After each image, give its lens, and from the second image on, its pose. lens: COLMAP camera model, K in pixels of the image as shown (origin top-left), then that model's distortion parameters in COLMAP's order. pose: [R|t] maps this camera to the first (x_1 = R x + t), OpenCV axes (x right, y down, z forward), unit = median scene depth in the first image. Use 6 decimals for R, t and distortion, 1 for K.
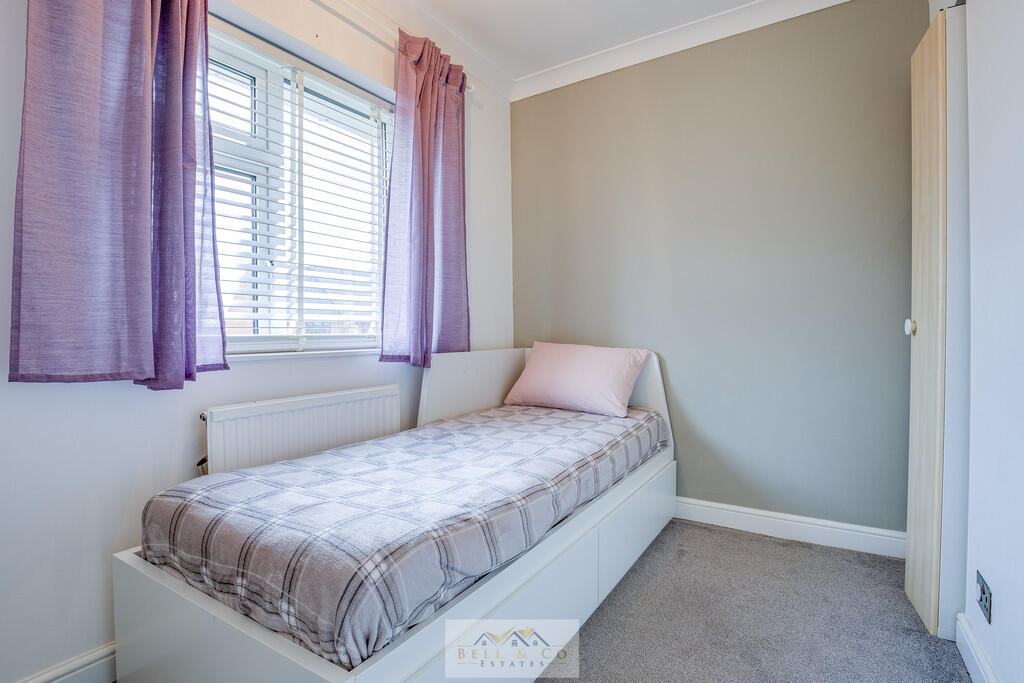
lens RADIAL K [[484.0, 0, 513.8], [0, 484.0, 338.7], [0, 0, 1]] dist [-0.017190, -0.000529]
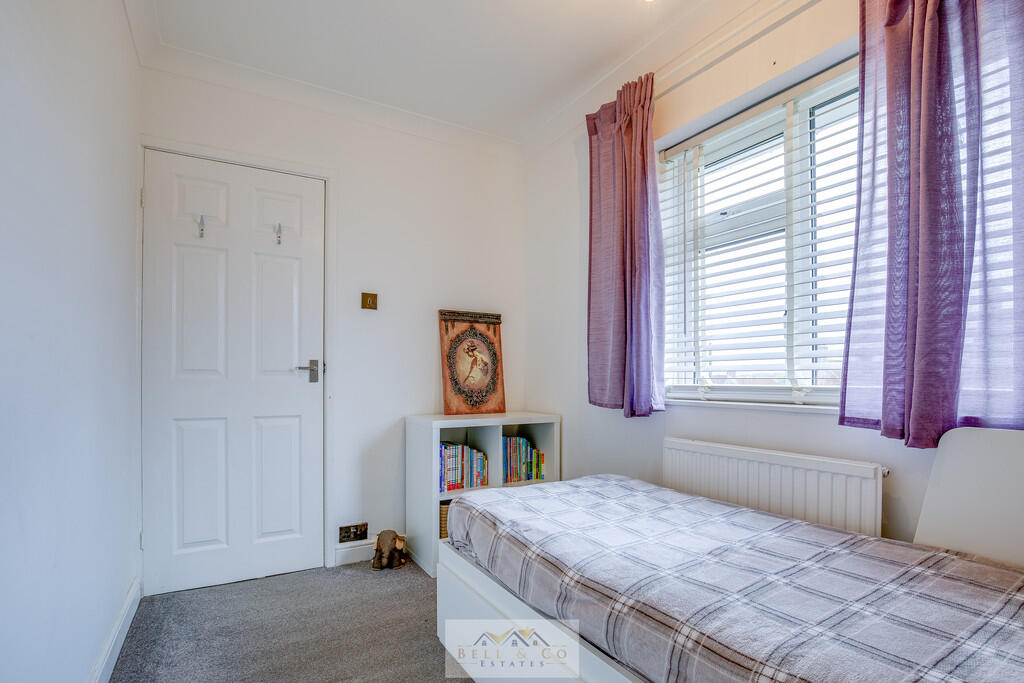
lens RADIAL K [[484.0, 0, 521.2], [0, 484.0, 383.6], [0, 0, 1]] dist [-0.017190, -0.000529]
pose [[-0.421573, 0.007159, -0.906766, 0.607732], [-0.016955, 0.999732, 0.015776, -0.018544], [0.906636, 0.022025, -0.421339, 0.916233]]
